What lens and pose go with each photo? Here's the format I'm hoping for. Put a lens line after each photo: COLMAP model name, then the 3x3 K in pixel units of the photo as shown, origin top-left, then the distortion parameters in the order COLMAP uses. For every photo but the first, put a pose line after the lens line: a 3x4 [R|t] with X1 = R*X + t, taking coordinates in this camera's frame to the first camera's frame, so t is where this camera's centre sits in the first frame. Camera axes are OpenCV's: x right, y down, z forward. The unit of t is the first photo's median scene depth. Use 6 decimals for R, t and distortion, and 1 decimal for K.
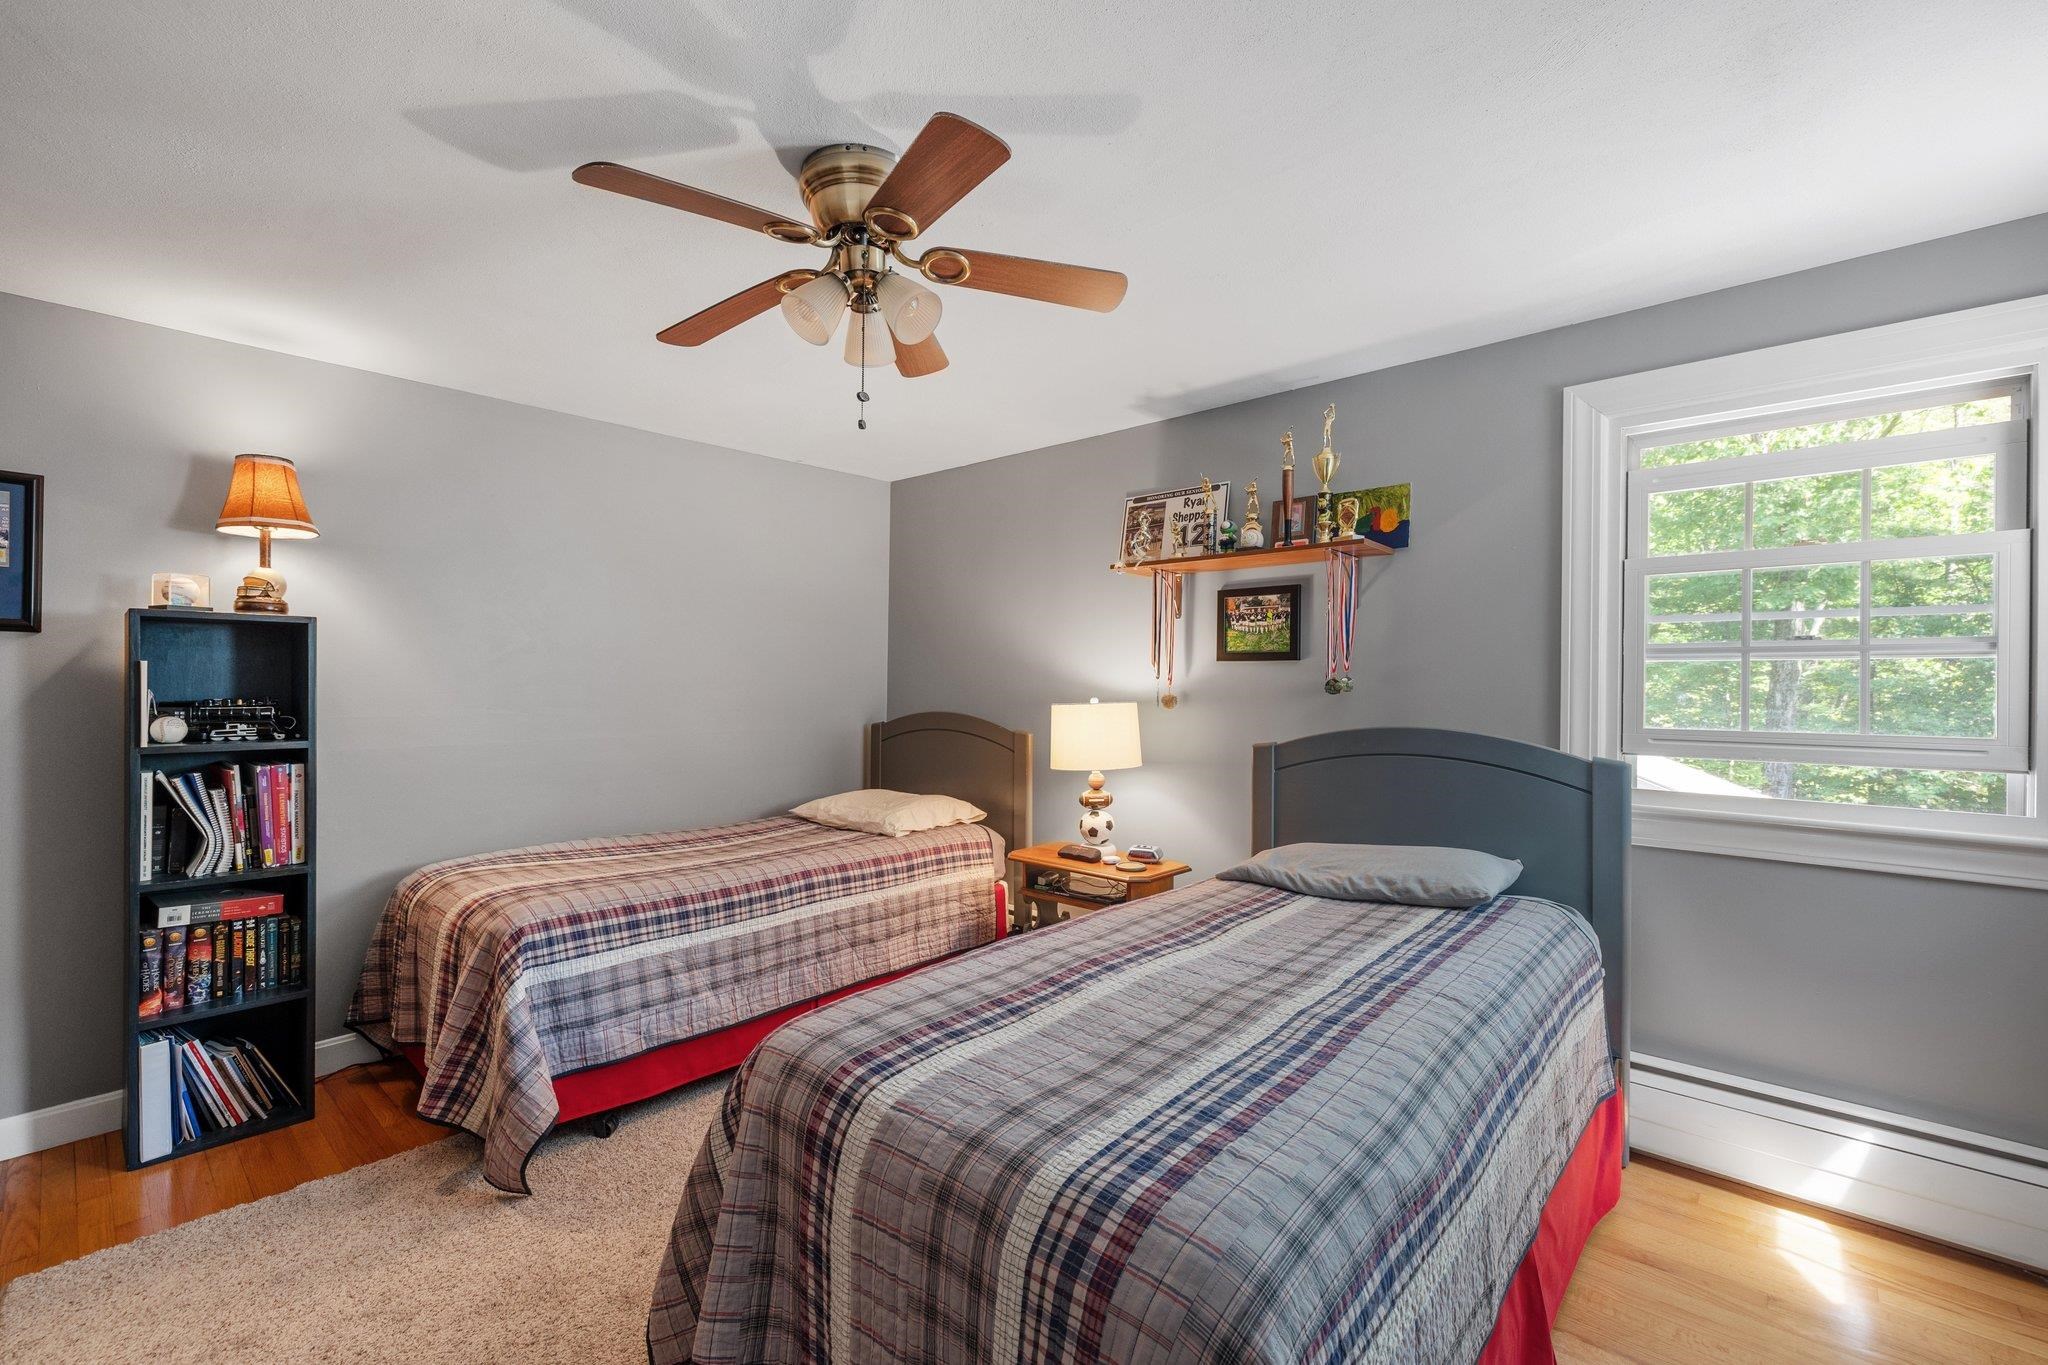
lens RADIAL K [[875.0, 0, 1025.4], [0, 875.0, 685.5], [0, 0, 1]] dist [0.003693, 0.000088]
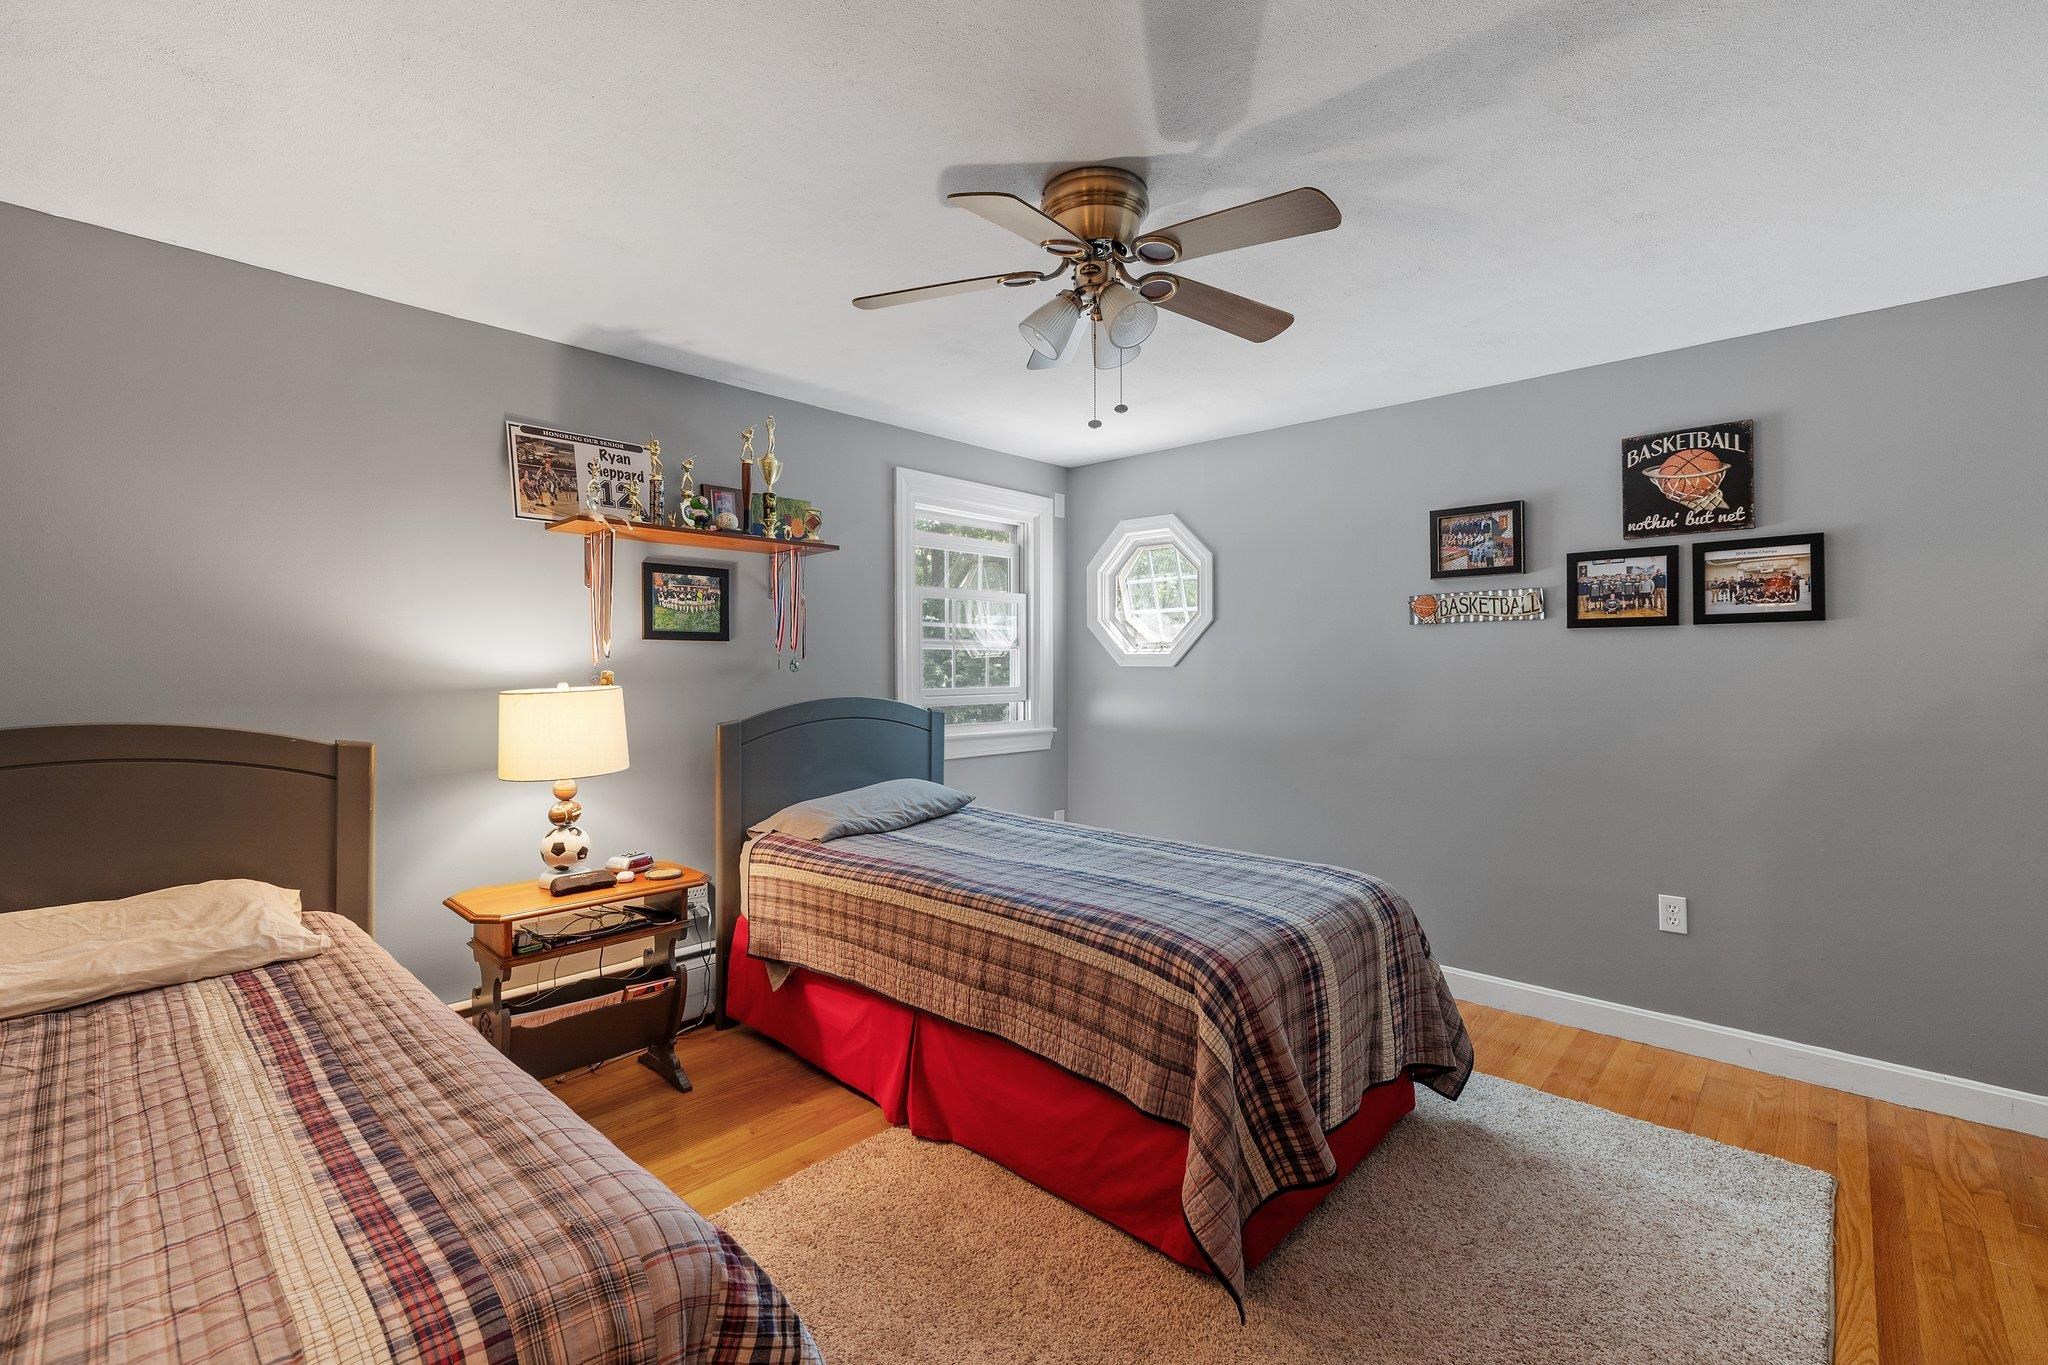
lens RADIAL K [[875.0, 0, 1024.9], [0, 875.0, 667.8], [0, 0, 1]] dist [0.003693, 0.000088]
pose [[0.030061, -0.007696, 0.999518, -0.702536], [0.004092, 0.999963, 0.007576, -0.003116], [-0.999540, 0.003863, 0.030092, 0.582471]]
